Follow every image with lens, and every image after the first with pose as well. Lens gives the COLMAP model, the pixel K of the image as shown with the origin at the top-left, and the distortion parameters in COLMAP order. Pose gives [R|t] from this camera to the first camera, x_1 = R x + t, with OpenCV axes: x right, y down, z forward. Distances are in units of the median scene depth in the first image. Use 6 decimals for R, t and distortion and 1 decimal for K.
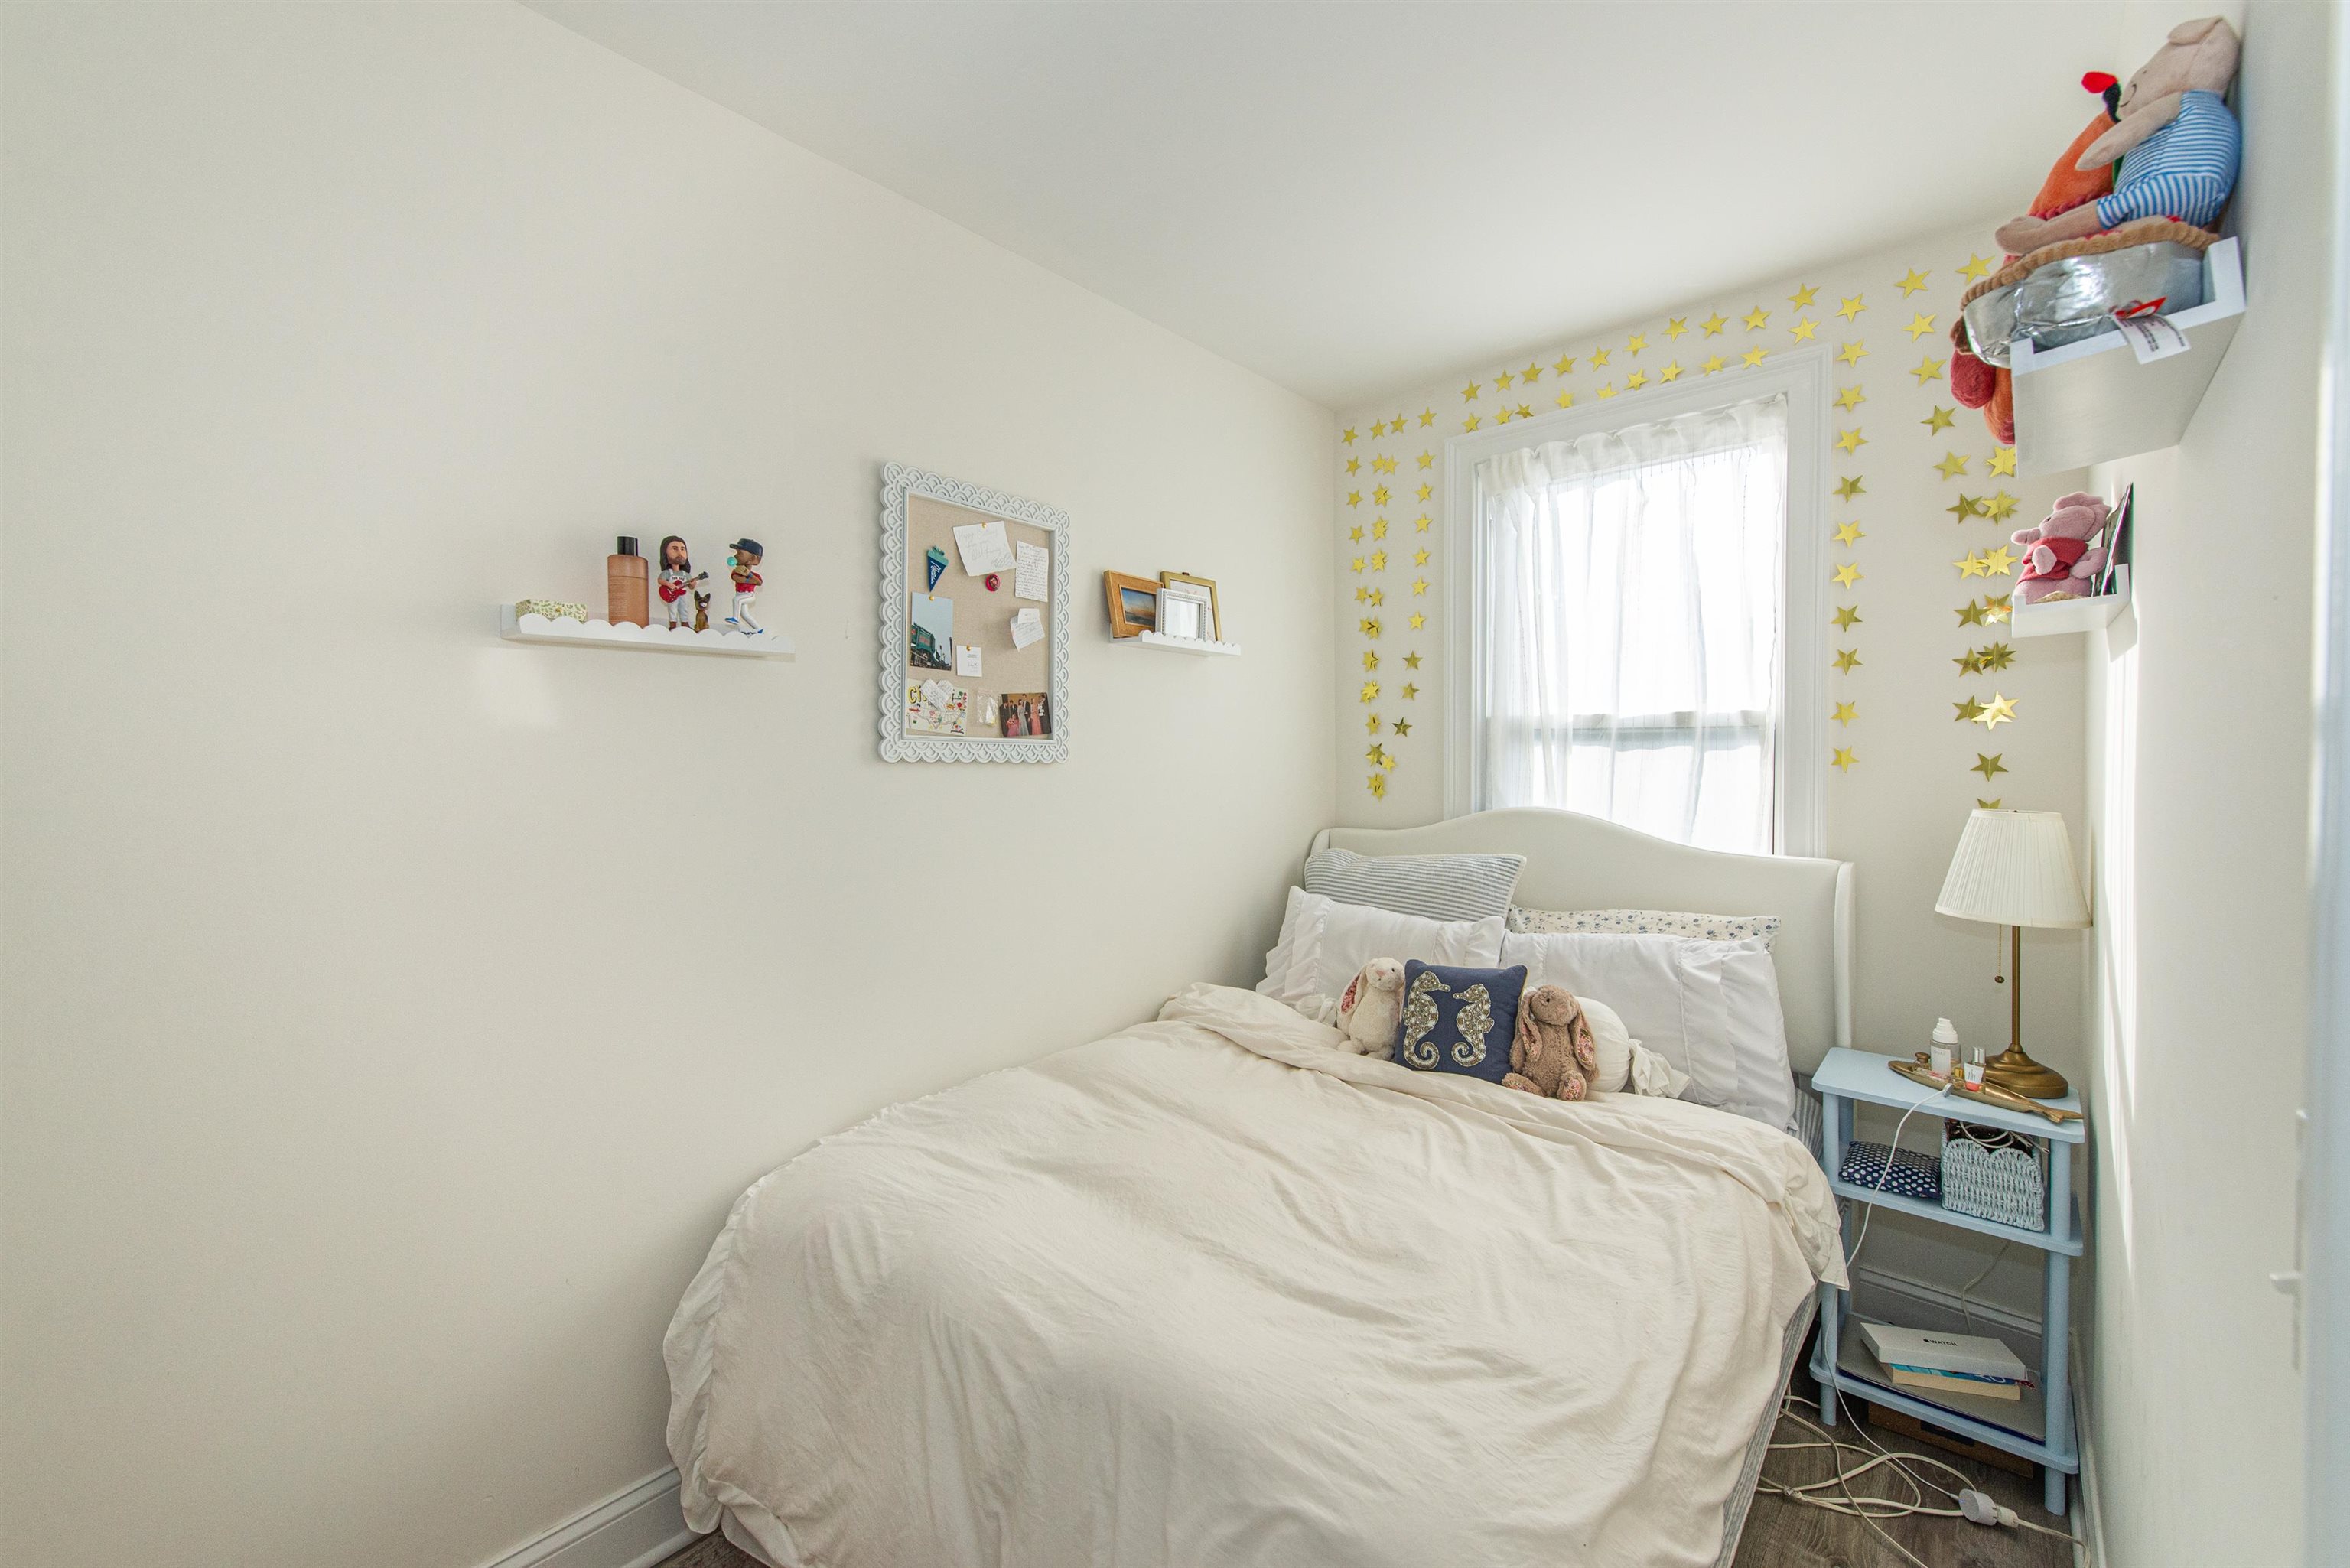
lens RADIAL K [[929.1, 0, 1185.2], [0, 929.1, 772.4], [0, 0, 1]] dist [0.019046, -0.006575]
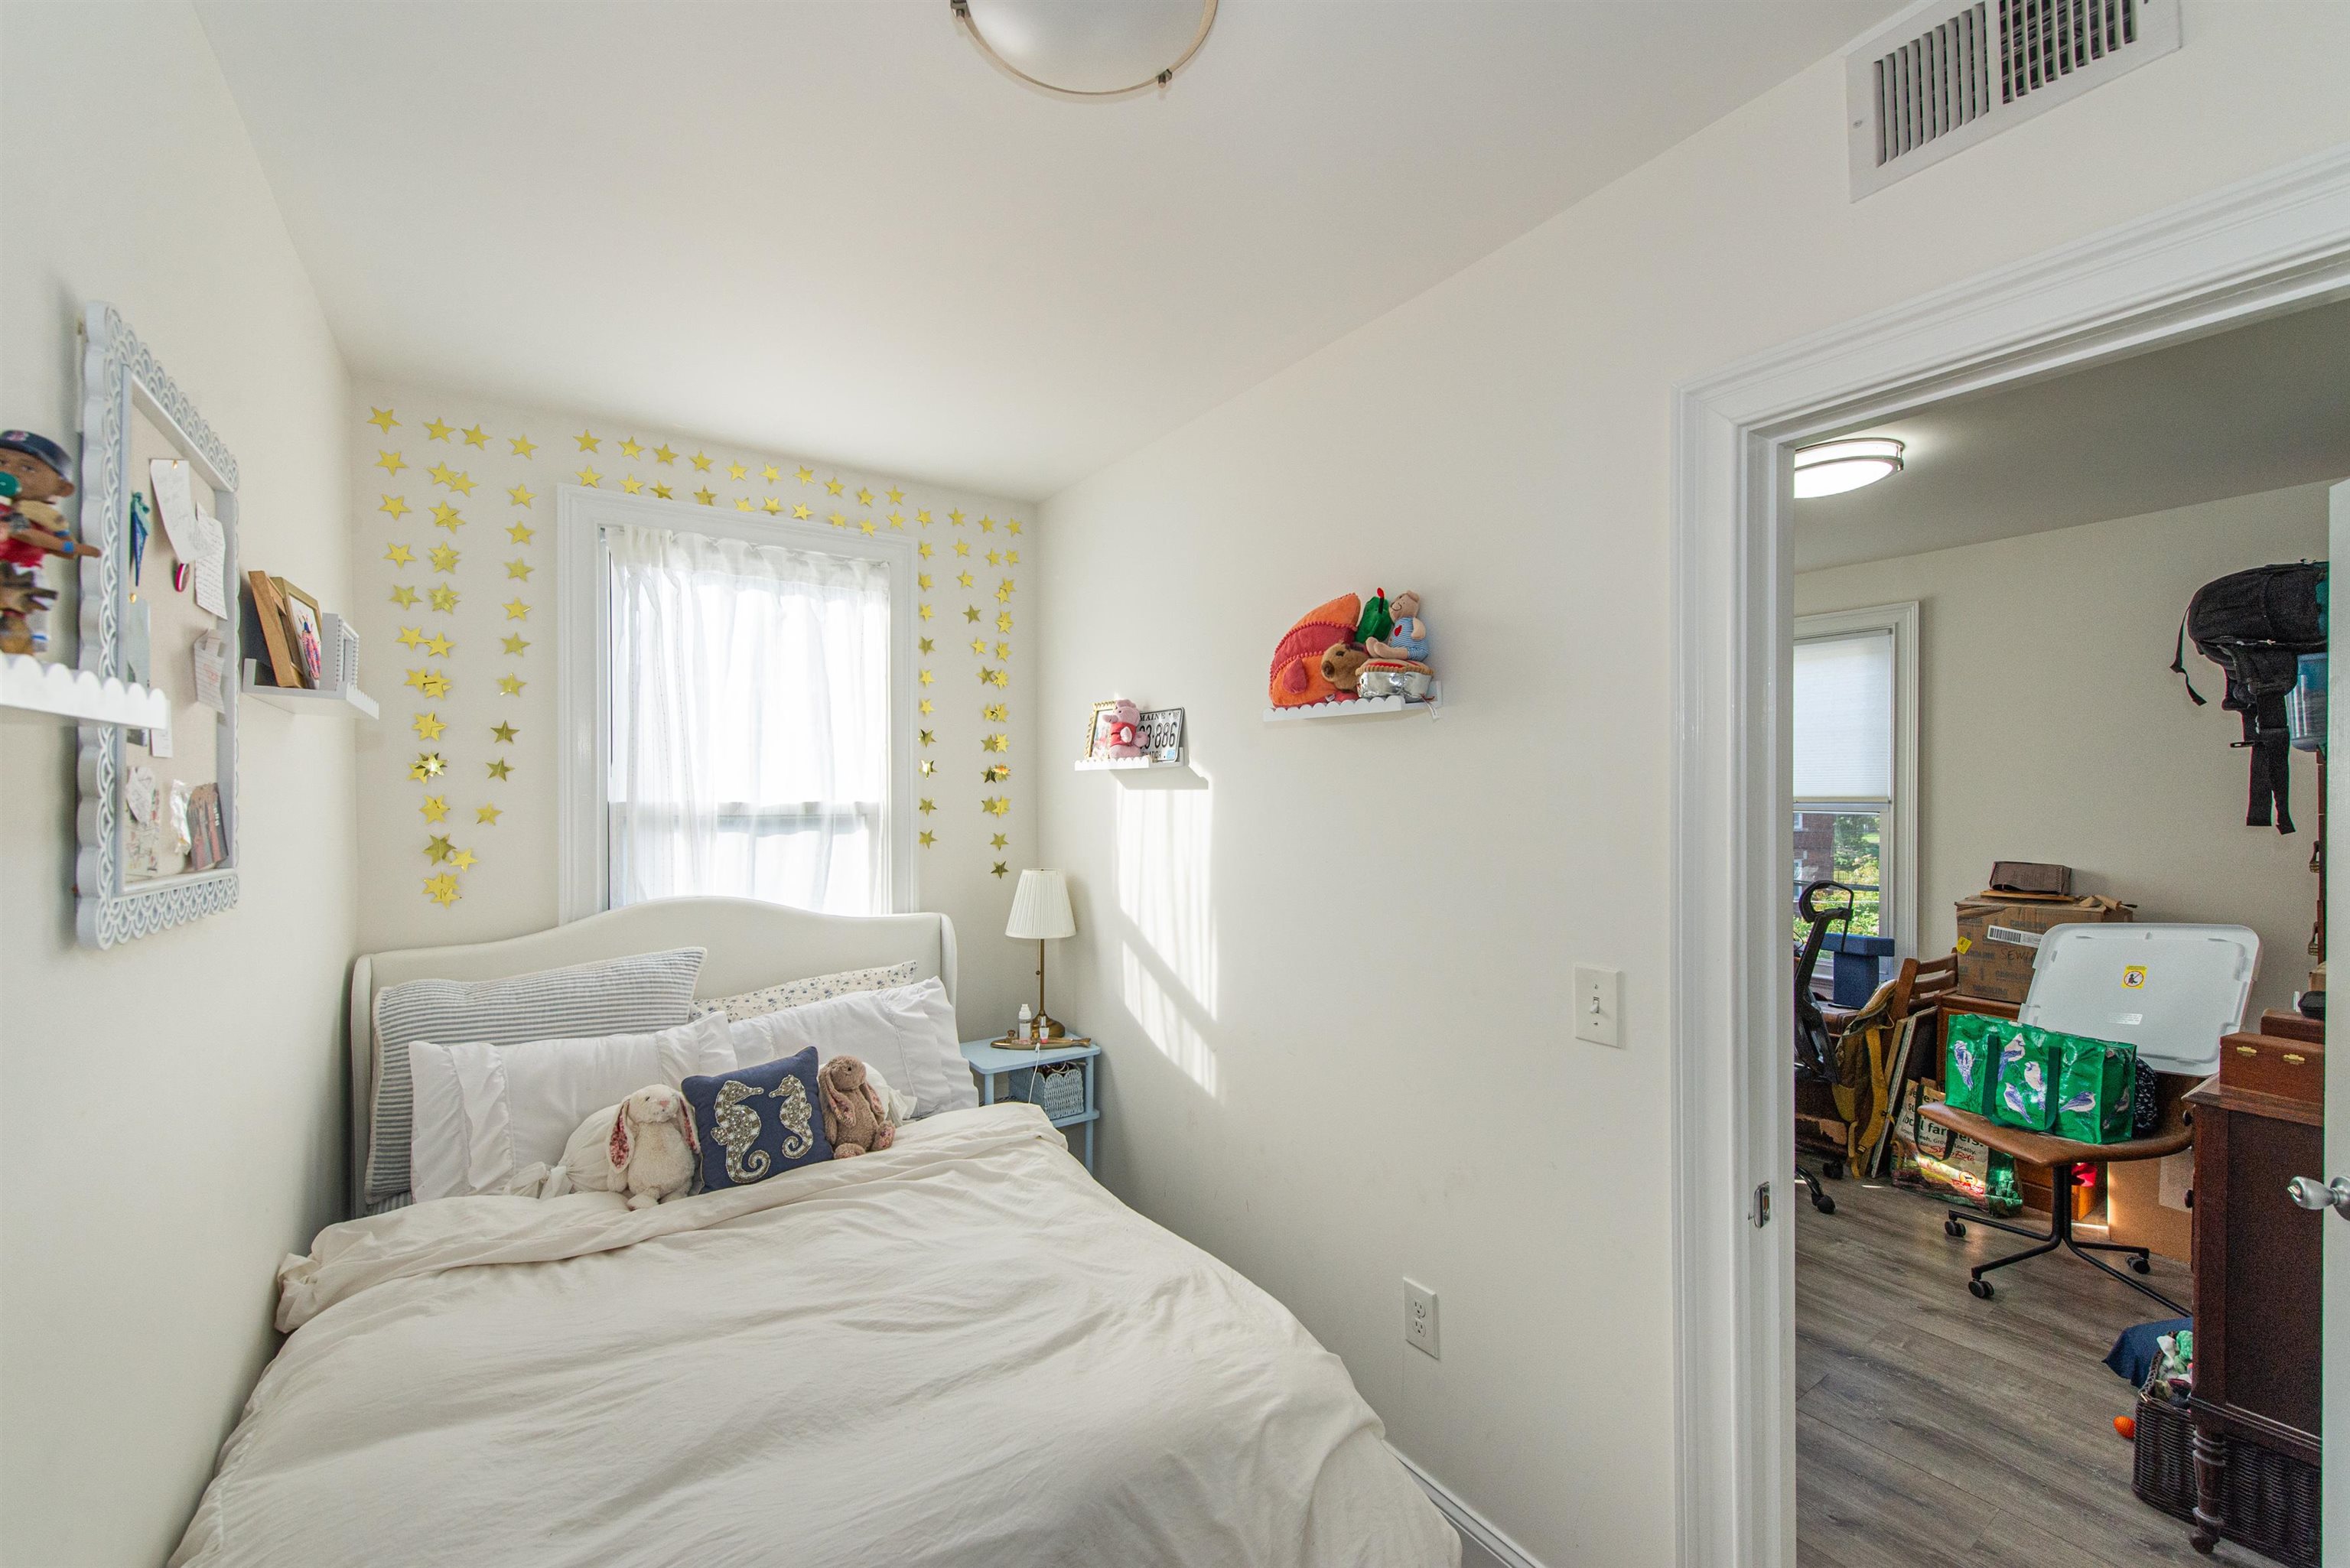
lens RADIAL K [[887.2, 0, 1182.7], [0, 887.2, 798.7], [0, 0, 1]] dist [0.017828, -0.005445]
pose [[0.259388, 0.002018, 0.965771, -0.507408], [0.024145, 0.999672, -0.008574, -0.057365], [-0.965471, 0.025542, 0.259255, 0.310383]]
